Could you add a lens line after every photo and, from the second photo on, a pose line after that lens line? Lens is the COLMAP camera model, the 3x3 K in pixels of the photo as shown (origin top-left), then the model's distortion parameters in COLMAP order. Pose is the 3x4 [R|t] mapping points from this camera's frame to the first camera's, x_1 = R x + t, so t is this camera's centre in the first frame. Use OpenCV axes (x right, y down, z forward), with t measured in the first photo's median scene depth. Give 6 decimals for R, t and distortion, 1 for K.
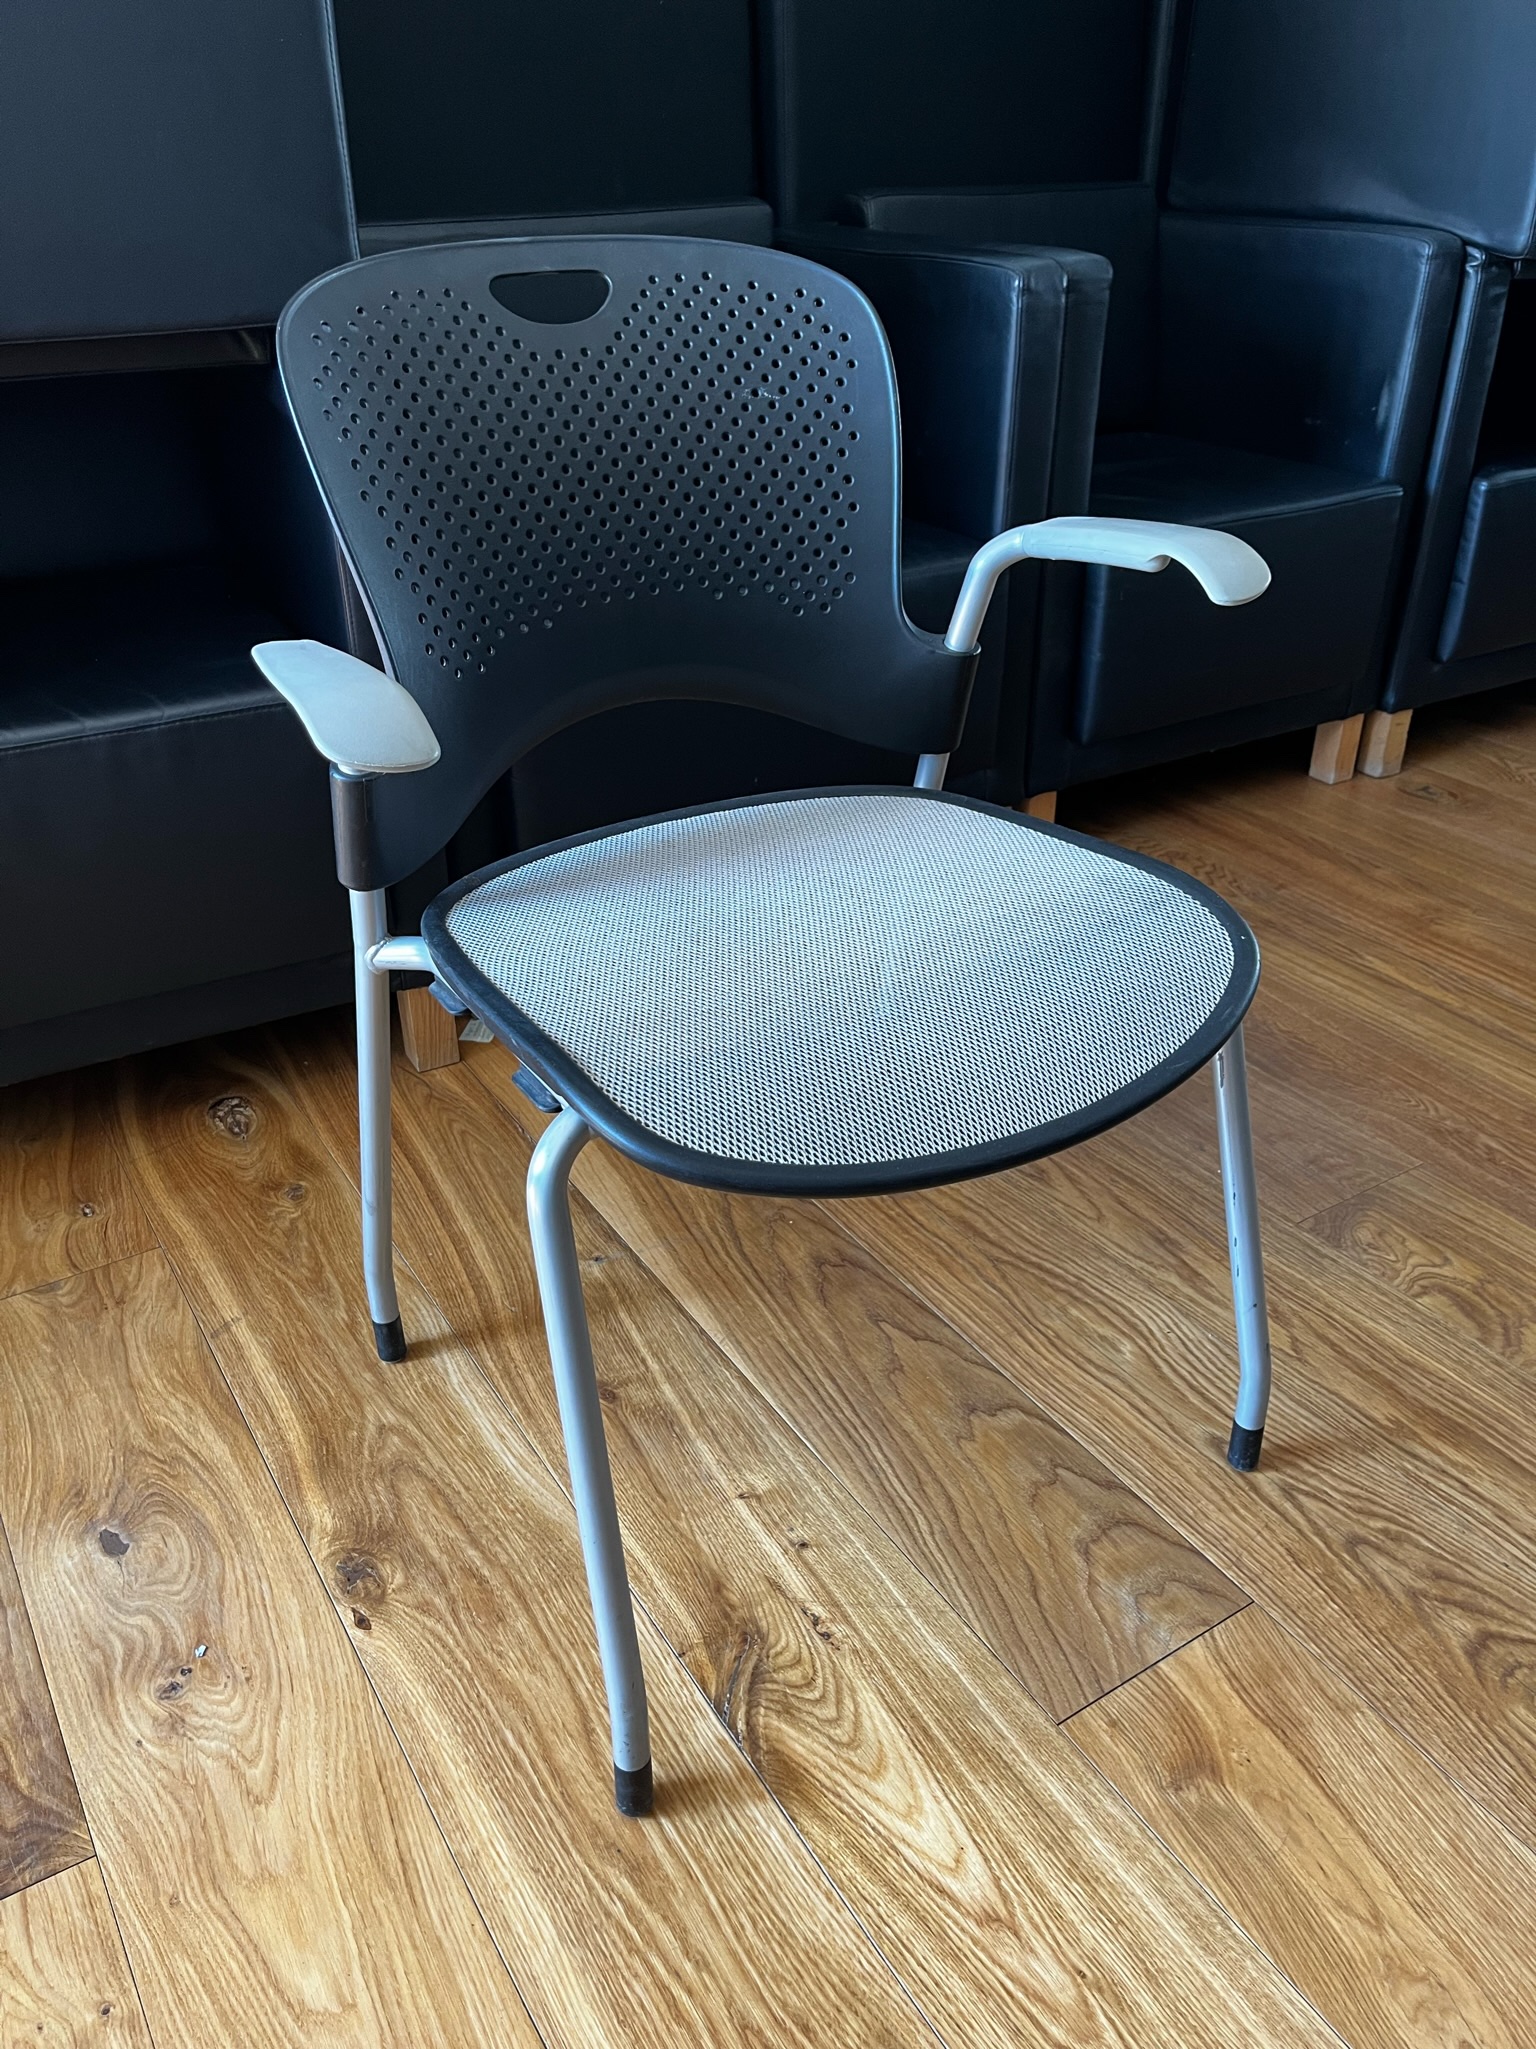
lens RADIAL K [[1577.8, 0, 768.8], [0, 1577.8, 1031.8], [0, 0, 1]] dist [0.034516, -0.044237]
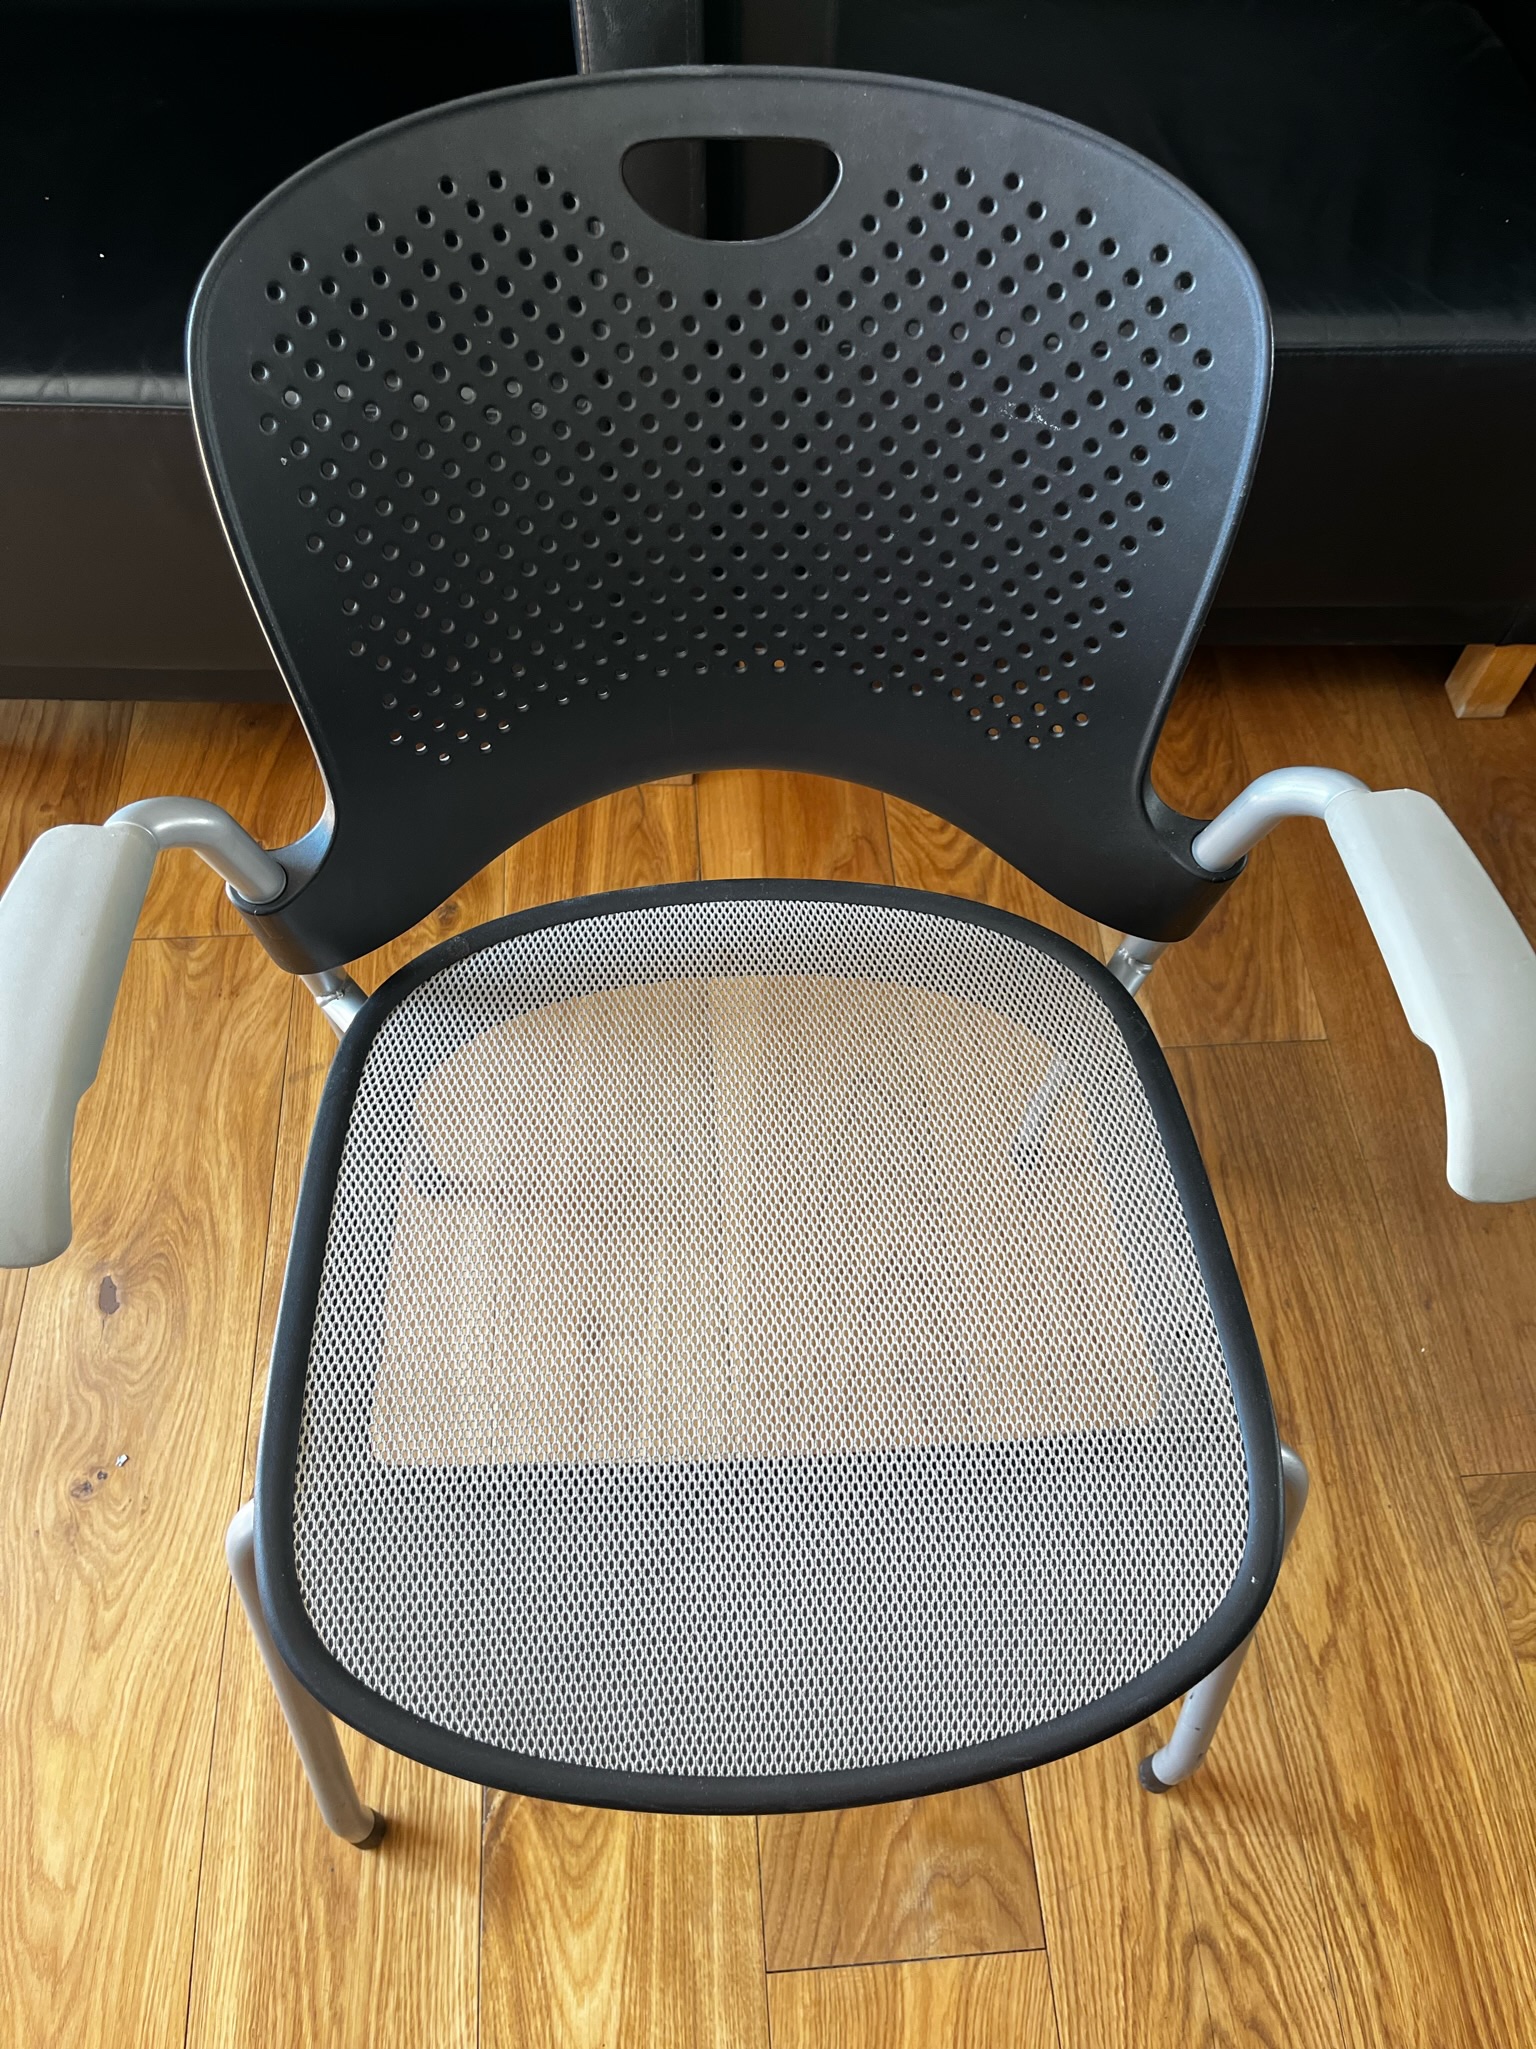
lens RADIAL K [[1577.8, 0, 768.8], [0, 1577.8, 1031.8], [0, 0, 1]] dist [0.034516, -0.044237]
pose [[0.880317, 0.419911, -0.220718, 0.141764], [-0.266527, 0.822694, 0.502134, -0.491727], [0.392435, -0.383210, 0.836149, 0.363348]]
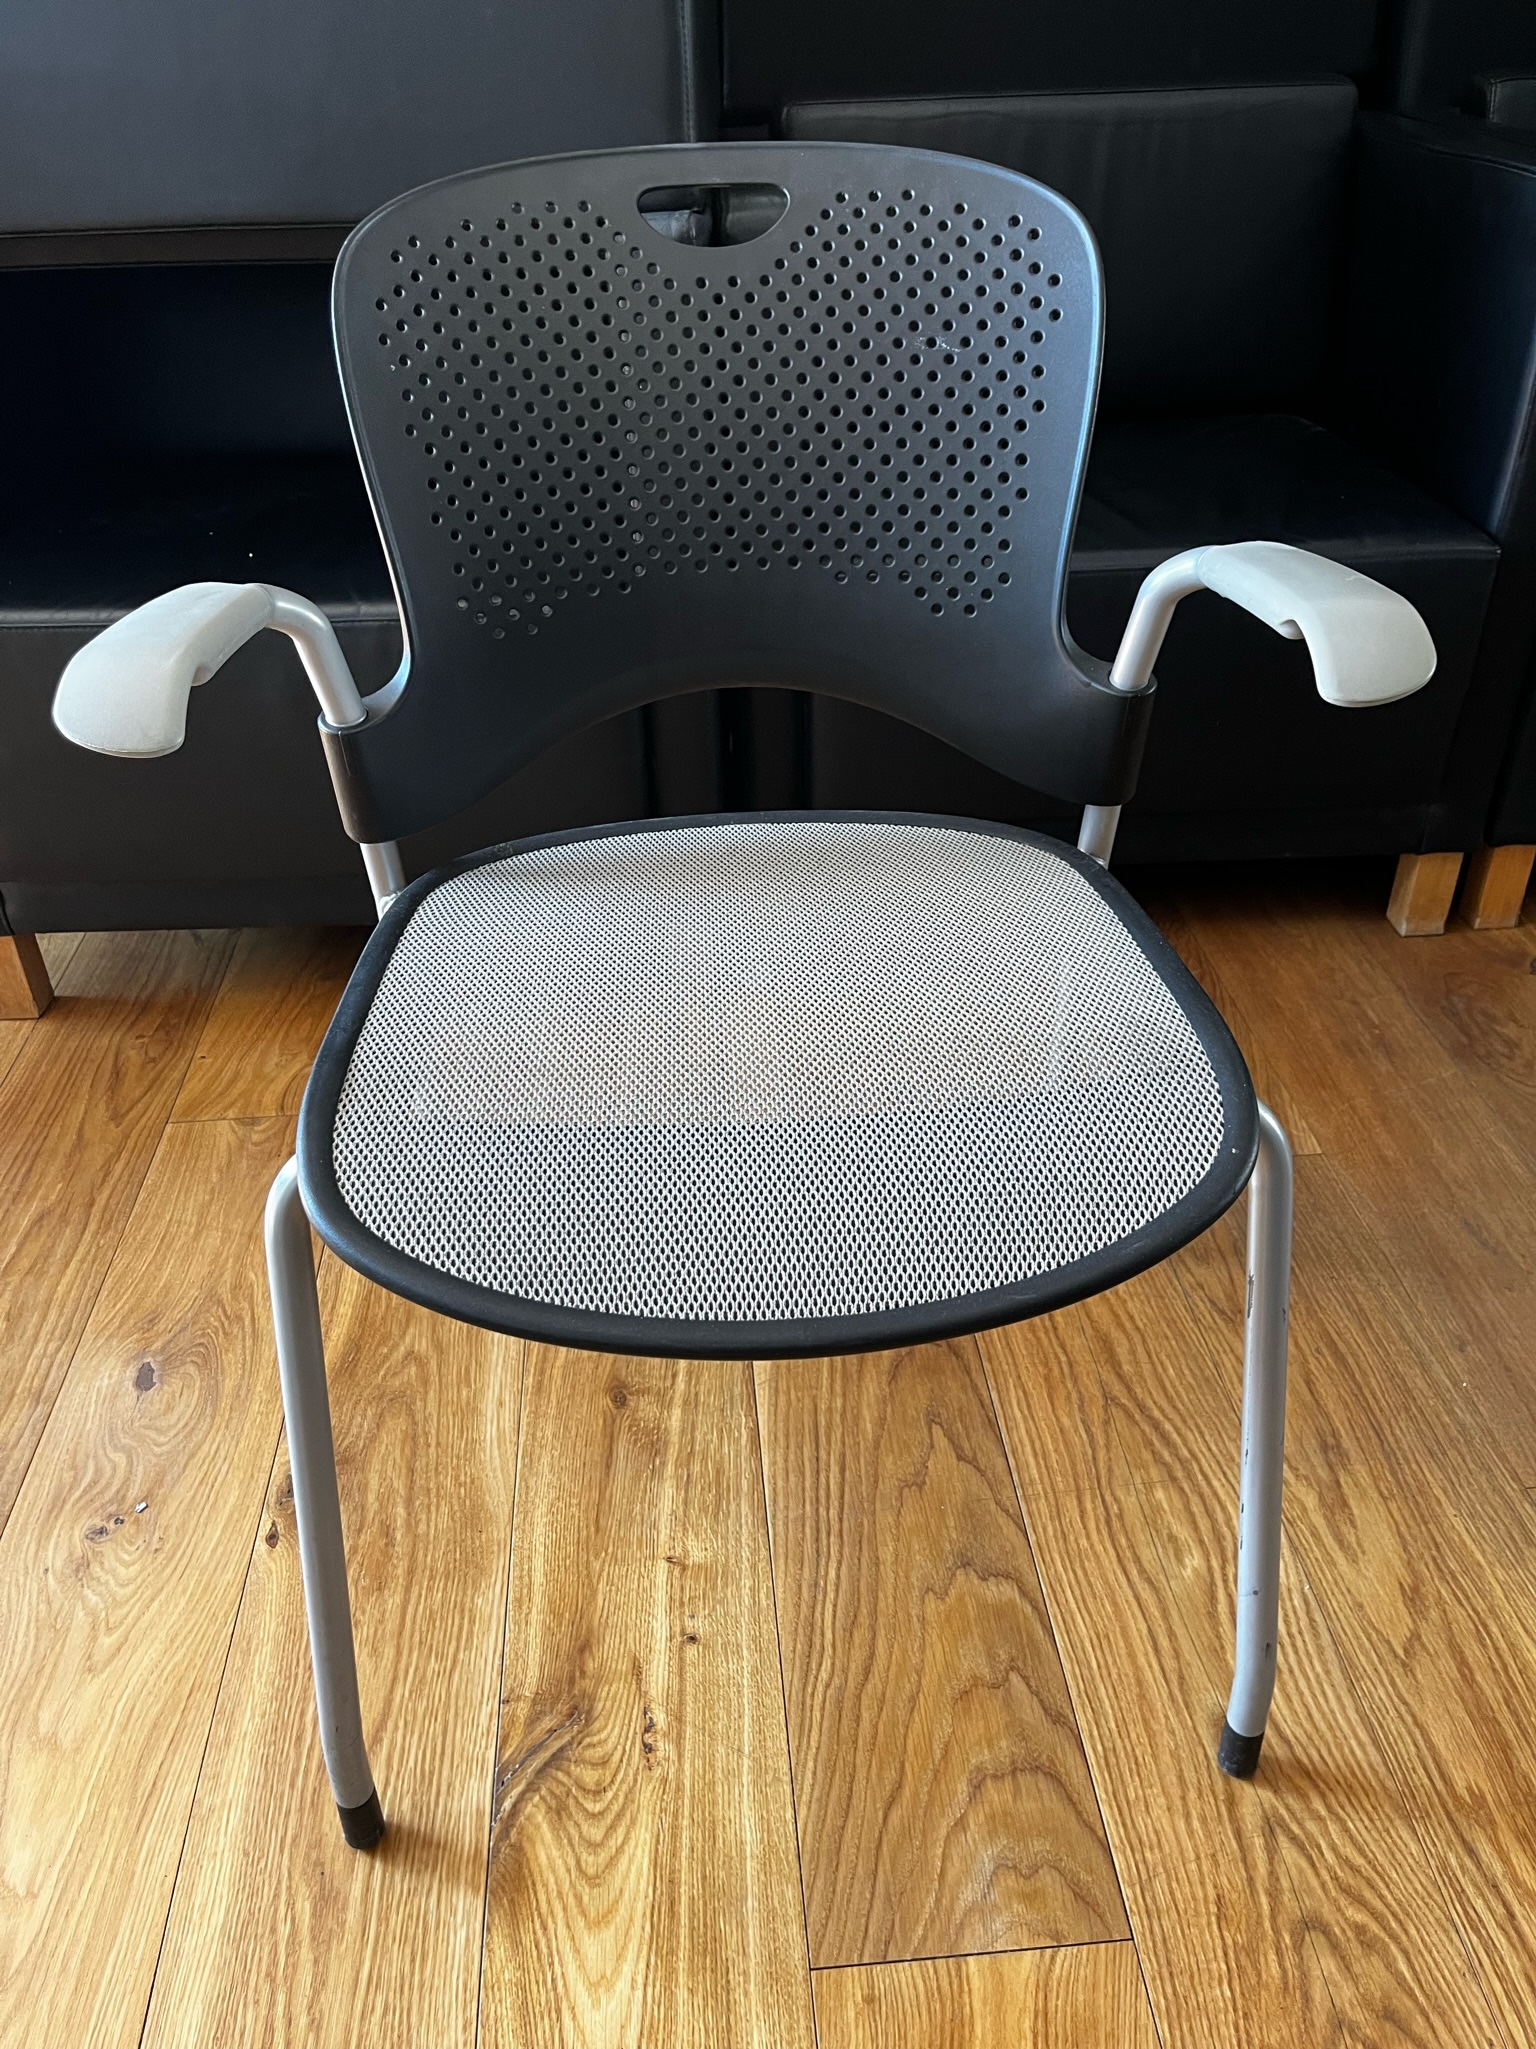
lens RADIAL K [[1573.2, 0, 758.3], [0, 1573.2, 1026.2], [0, 0, 1]] dist [0.049729, -0.073760]
pose [[0.881849, 0.251764, -0.398694, 0.336658], [-0.222063, 0.967636, 0.119865, -0.136582], [0.415968, -0.017167, 0.909217, 0.201374]]
